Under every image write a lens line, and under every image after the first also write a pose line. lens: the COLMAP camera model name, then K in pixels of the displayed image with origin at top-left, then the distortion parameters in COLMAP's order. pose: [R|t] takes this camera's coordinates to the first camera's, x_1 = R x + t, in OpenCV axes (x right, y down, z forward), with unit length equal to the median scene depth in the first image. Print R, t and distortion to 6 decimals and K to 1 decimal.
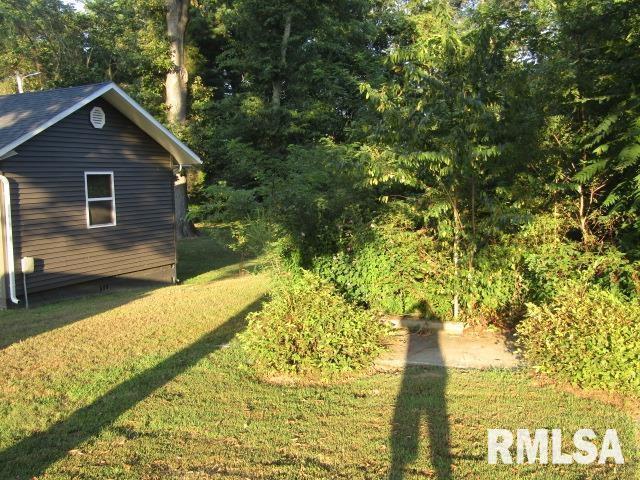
lens RADIAL K [[663.8, 0, 320.0], [0, 663.8, 240.0], [0, 0, 1]] dist [0.011970, -0.000557]
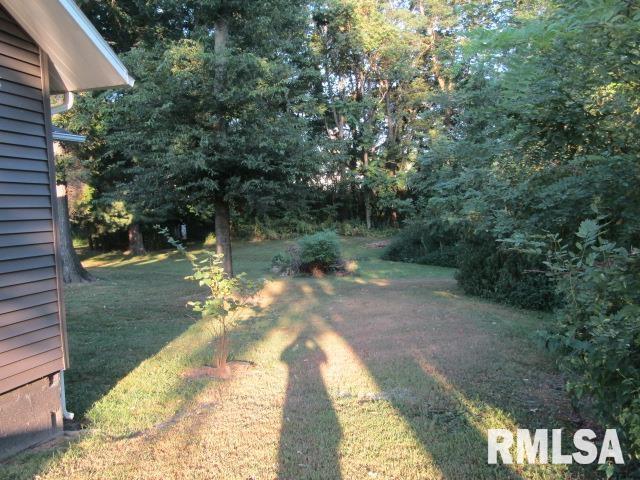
lens RADIAL K [[663.8, 0, 320.0], [0, 663.8, 240.0], [0, 0, 1]] dist [0.011970, -0.000557]
pose [[0.983585, -0.034062, 0.177204, -0.082819], [0.043119, 0.997940, -0.047513, -0.005536], [-0.175220, 0.054374, 0.983027, 0.361608]]
